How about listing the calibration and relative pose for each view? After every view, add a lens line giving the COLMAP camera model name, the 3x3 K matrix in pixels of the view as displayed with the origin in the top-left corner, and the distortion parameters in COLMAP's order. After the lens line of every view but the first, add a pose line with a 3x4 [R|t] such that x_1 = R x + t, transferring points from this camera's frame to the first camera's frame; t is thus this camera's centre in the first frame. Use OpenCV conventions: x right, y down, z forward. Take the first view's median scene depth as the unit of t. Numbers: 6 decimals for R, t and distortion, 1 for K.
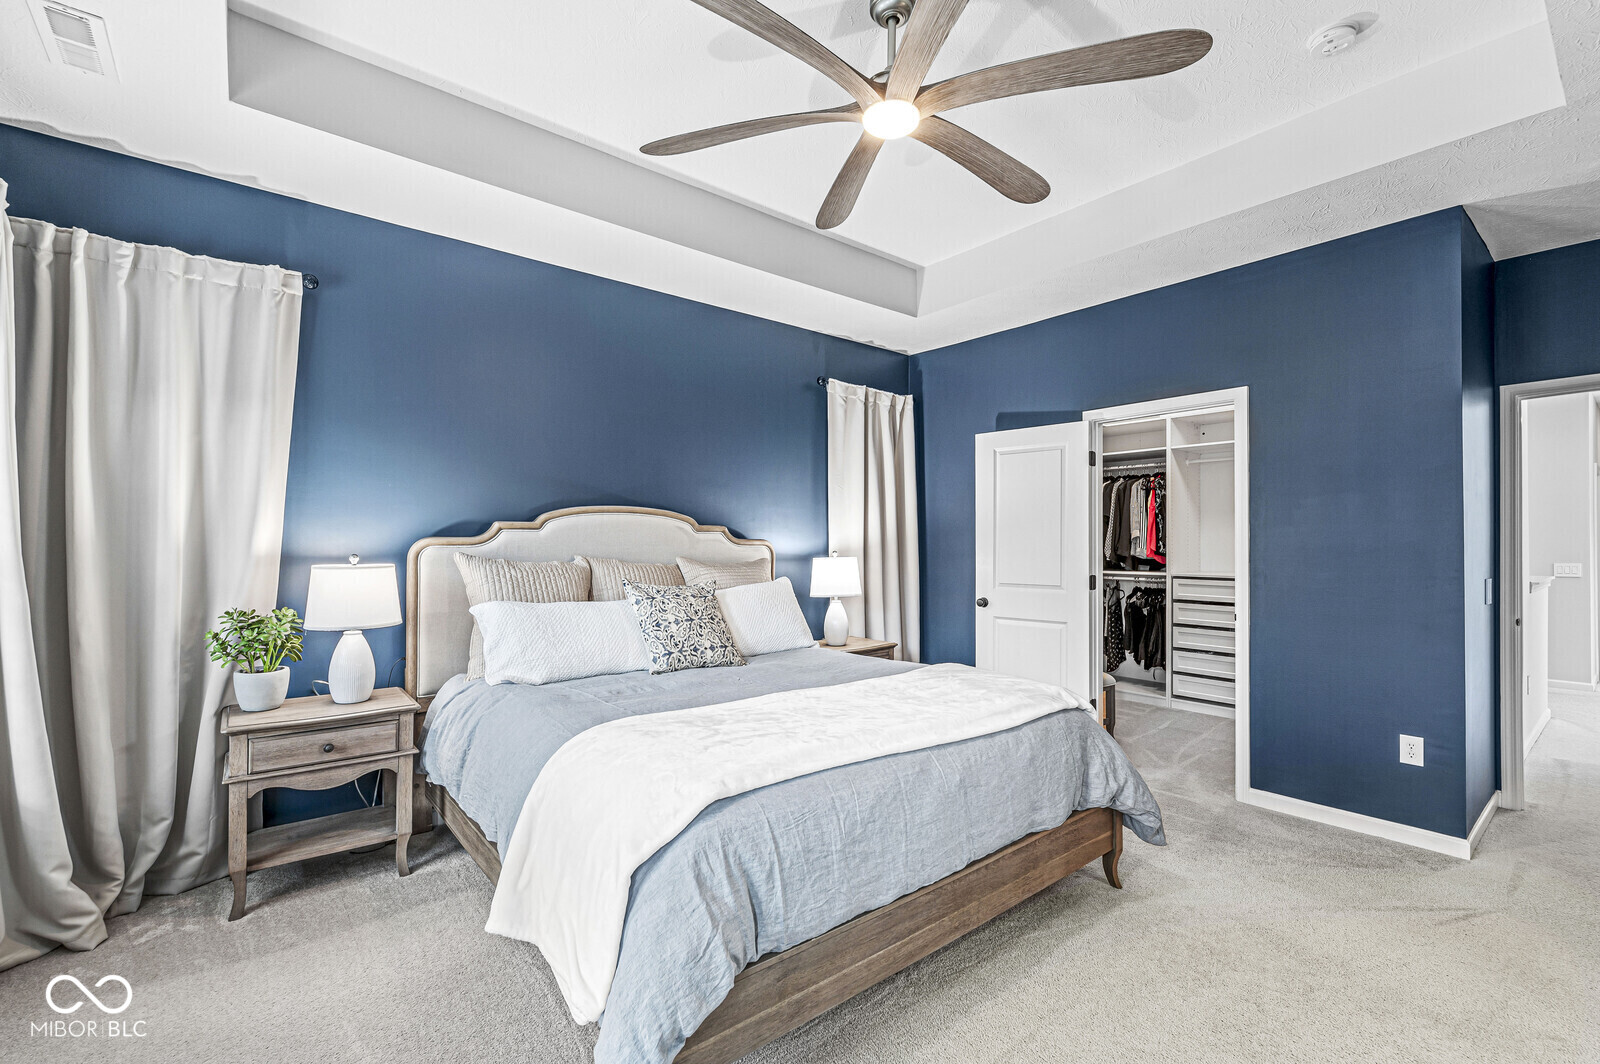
lens RADIAL K [[695.2, 0, 803.0], [0, 695.2, 540.7], [0, 0, 1]] dist [0.000873, -0.001075]
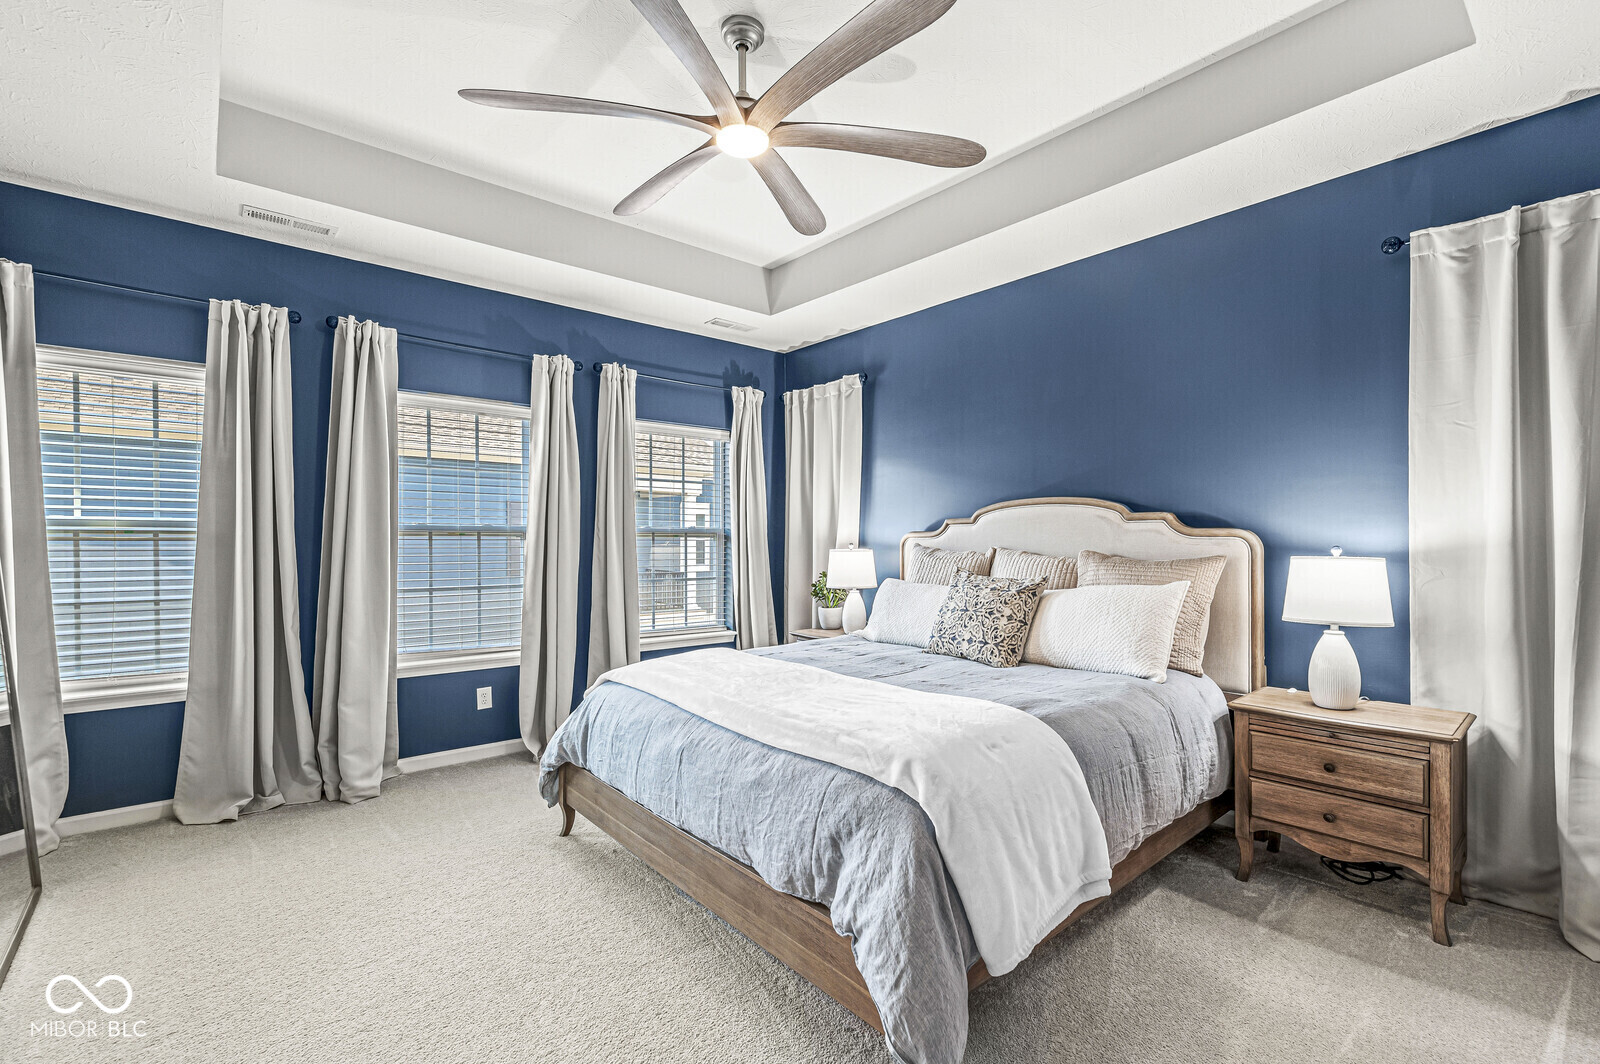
lens RADIAL K [[695.2, 0, 785.8], [0, 695.2, 532.4], [0, 0, 1]] dist [0.000873, -0.001075]
pose [[0.015183, -0.007189, -0.999859, 0.729403], [0.006643, 0.999953, -0.007088, 0.005207], [0.999863, -0.006534, 0.015230, 0.626410]]
